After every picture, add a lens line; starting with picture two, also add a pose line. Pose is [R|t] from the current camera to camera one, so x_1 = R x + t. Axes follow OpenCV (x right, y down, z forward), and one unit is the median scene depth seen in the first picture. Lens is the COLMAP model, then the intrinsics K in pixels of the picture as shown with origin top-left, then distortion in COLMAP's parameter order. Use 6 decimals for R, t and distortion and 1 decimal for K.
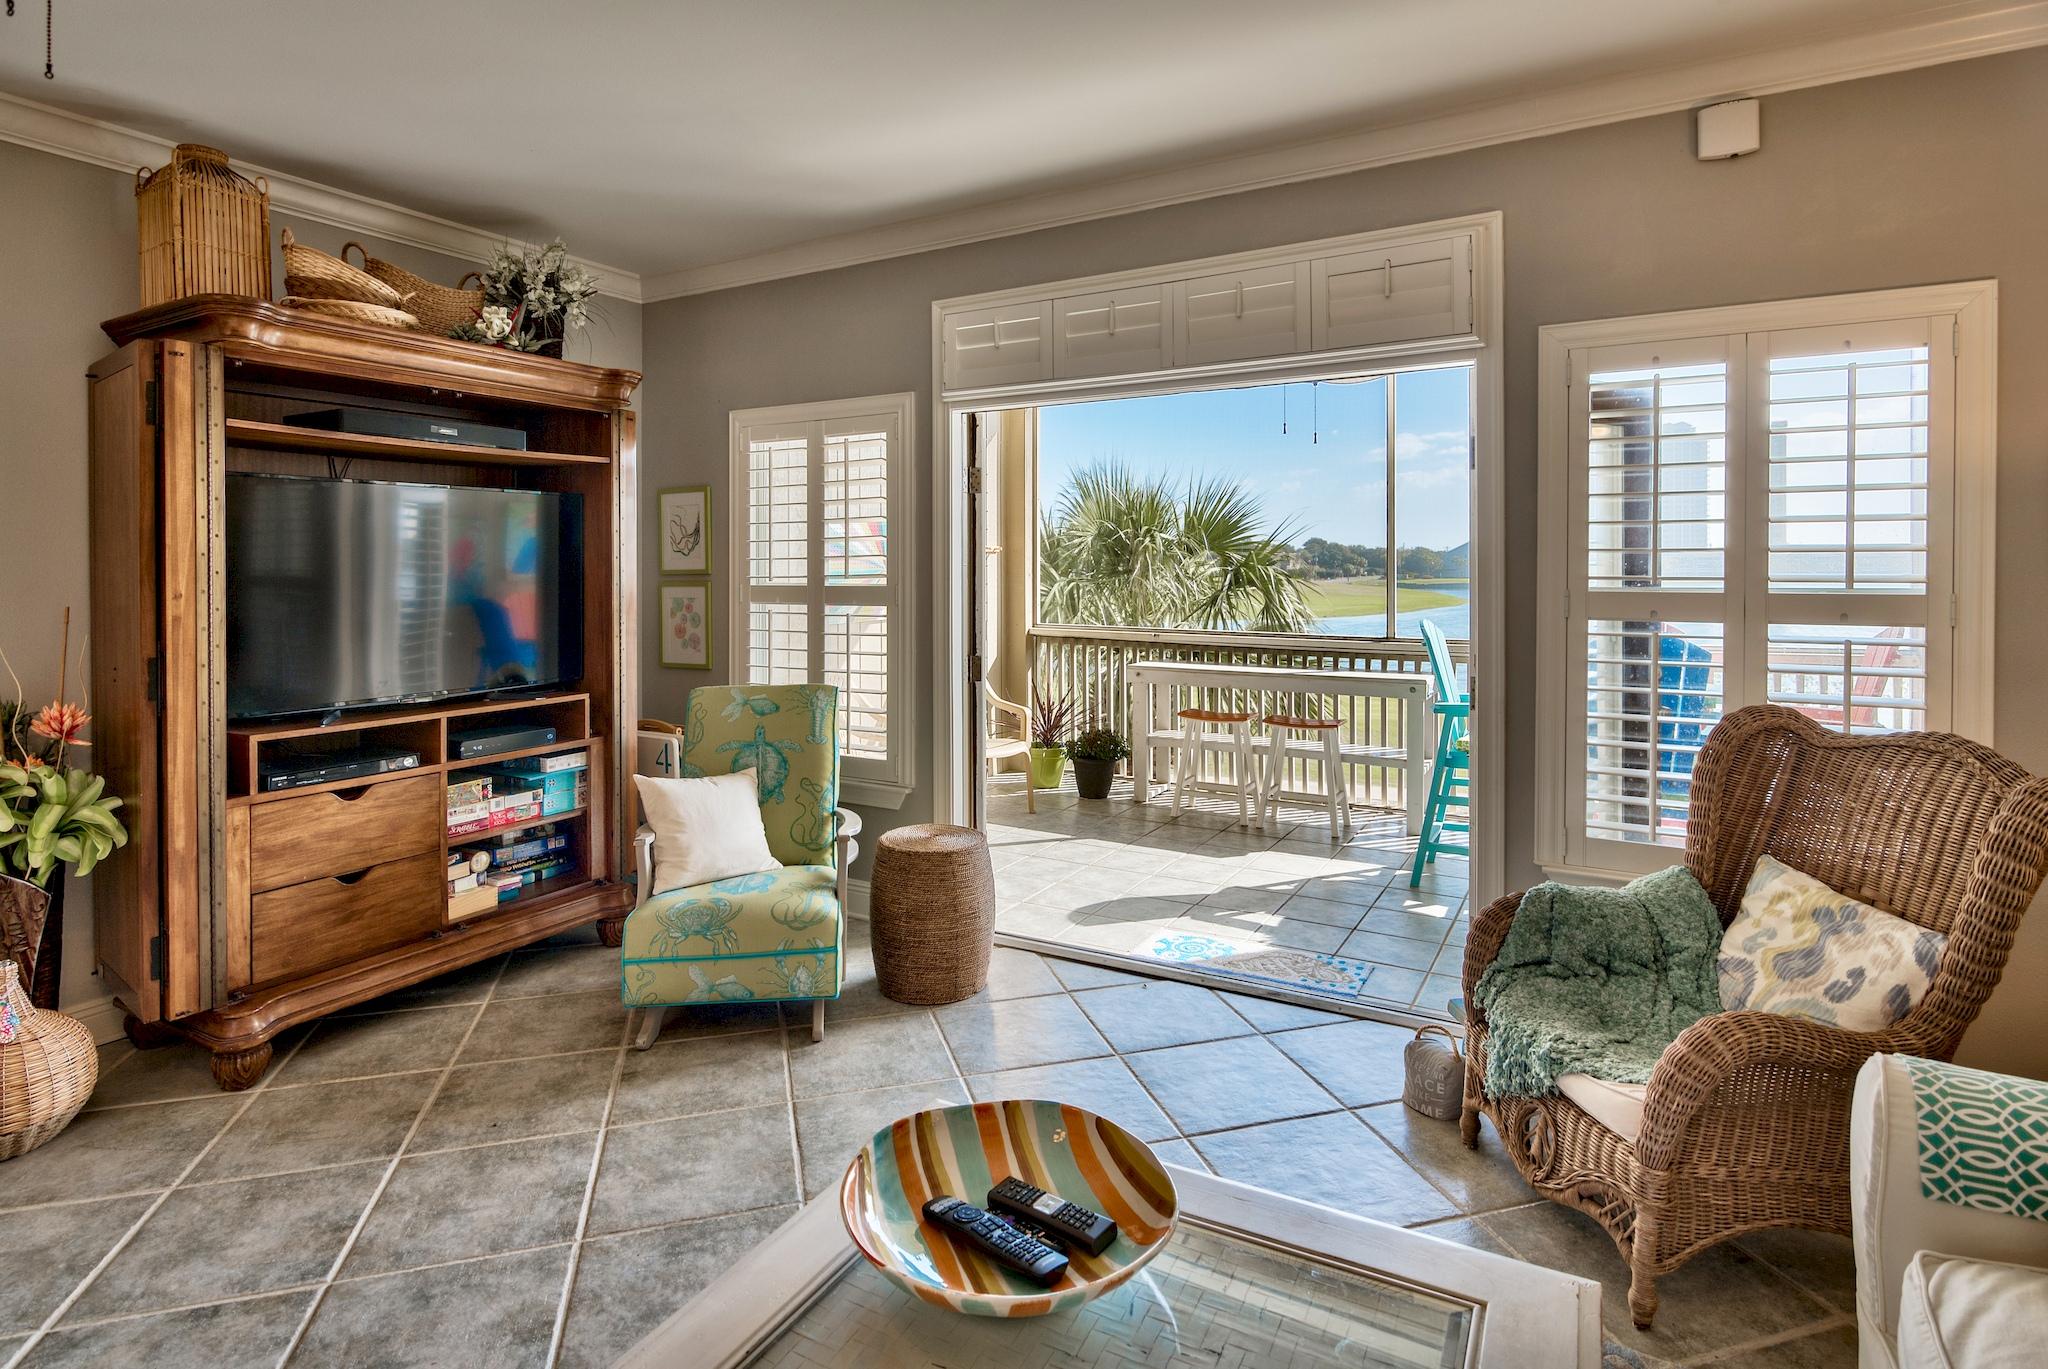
lens RADIAL K [[1032.3, 0, 1009.3], [0, 1032.3, 576.9], [0, 0, 1]] dist [0.000917, -0.002509]
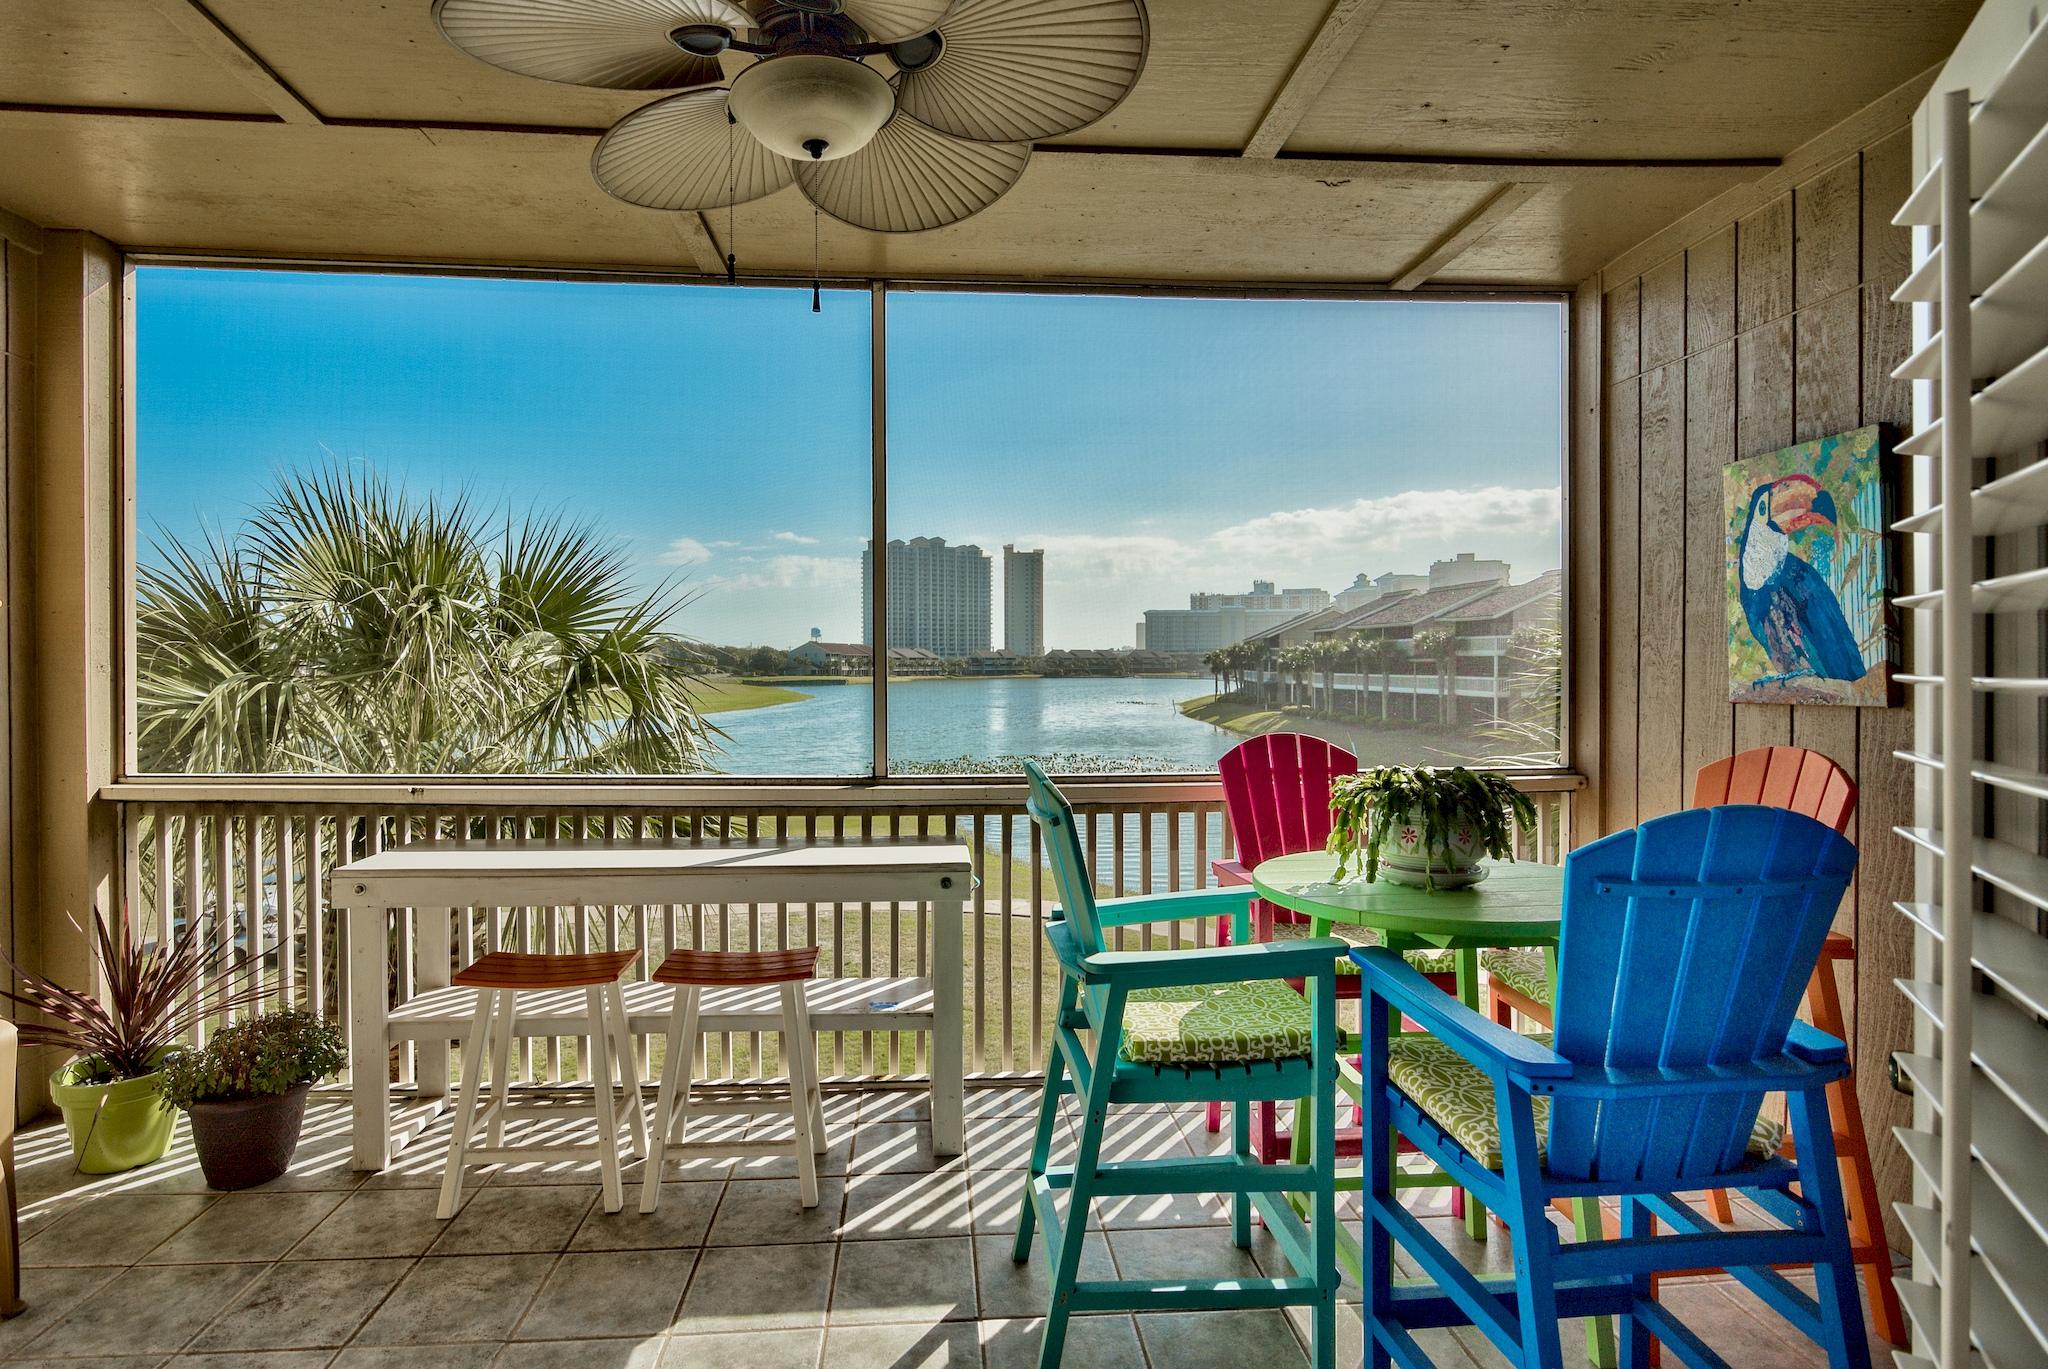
lens RADIAL K [[1032.3, 0, 982.6], [0, 1032.3, 673.9], [0, 0, 1]] dist [0.000917, -0.002509]
pose [[0.832690, -0.003883, 0.553725, 0.213624], [0.003721, 0.999992, 0.001417, 0.004959], [-0.553726, 0.000881, 0.832698, 1.007700]]
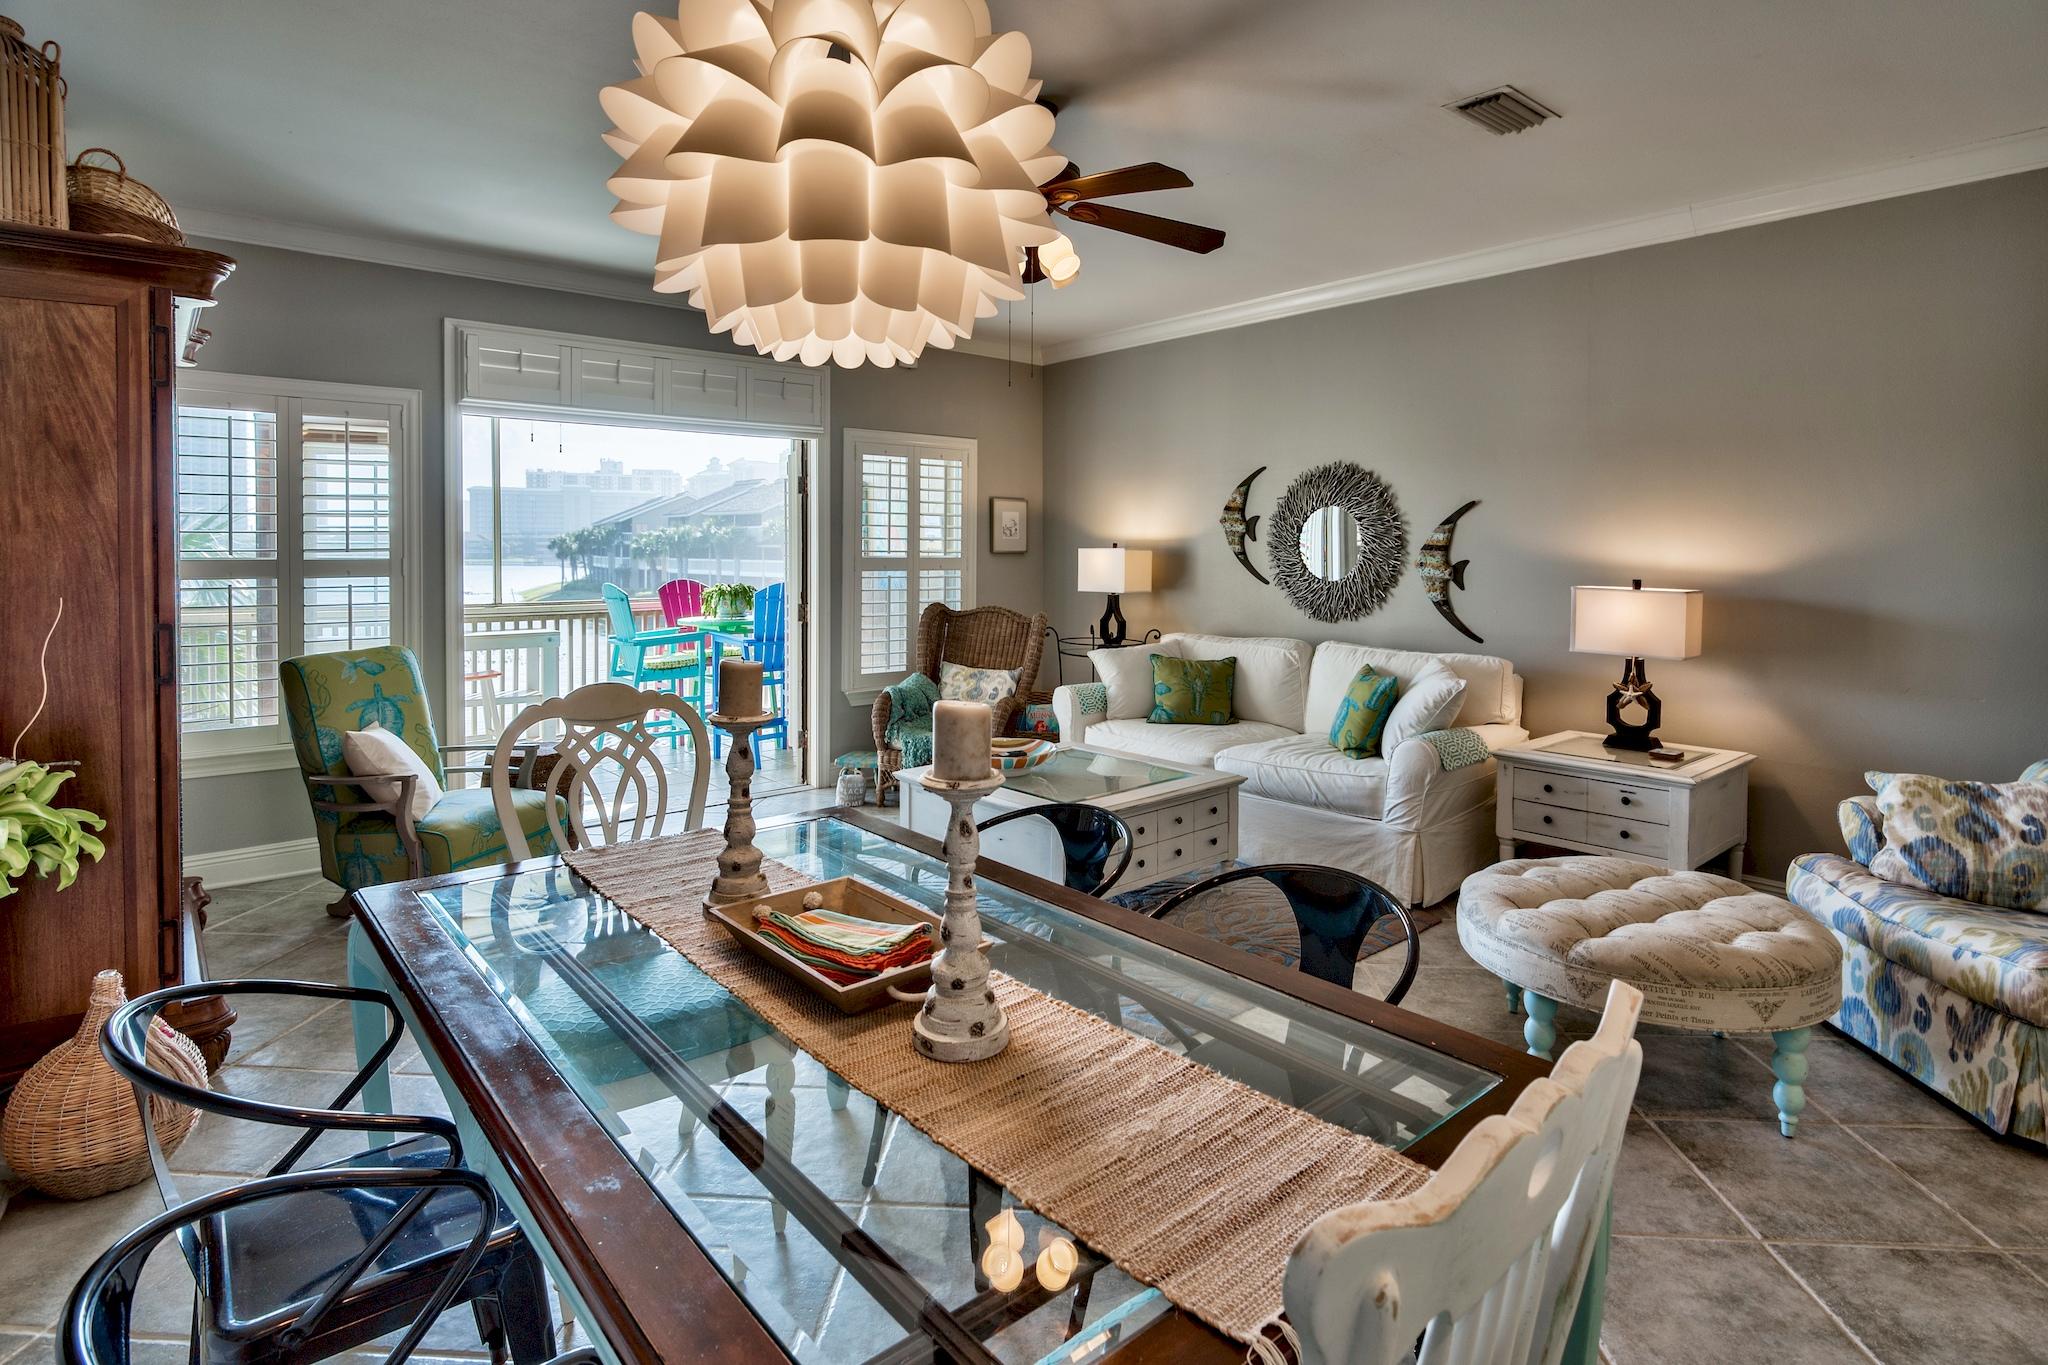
lens RADIAL K [[1071.5, 0, 1068.7], [0, 1071.5, 583.0], [0, 0, 1]] dist [-0.003453, 0.004925]
pose [[0.308670, -0.025779, 0.950820, -1.238994], [0.003422, 0.999656, 0.025992, 0.009212], [-0.951163, -0.004770, 0.308653, -0.073252]]
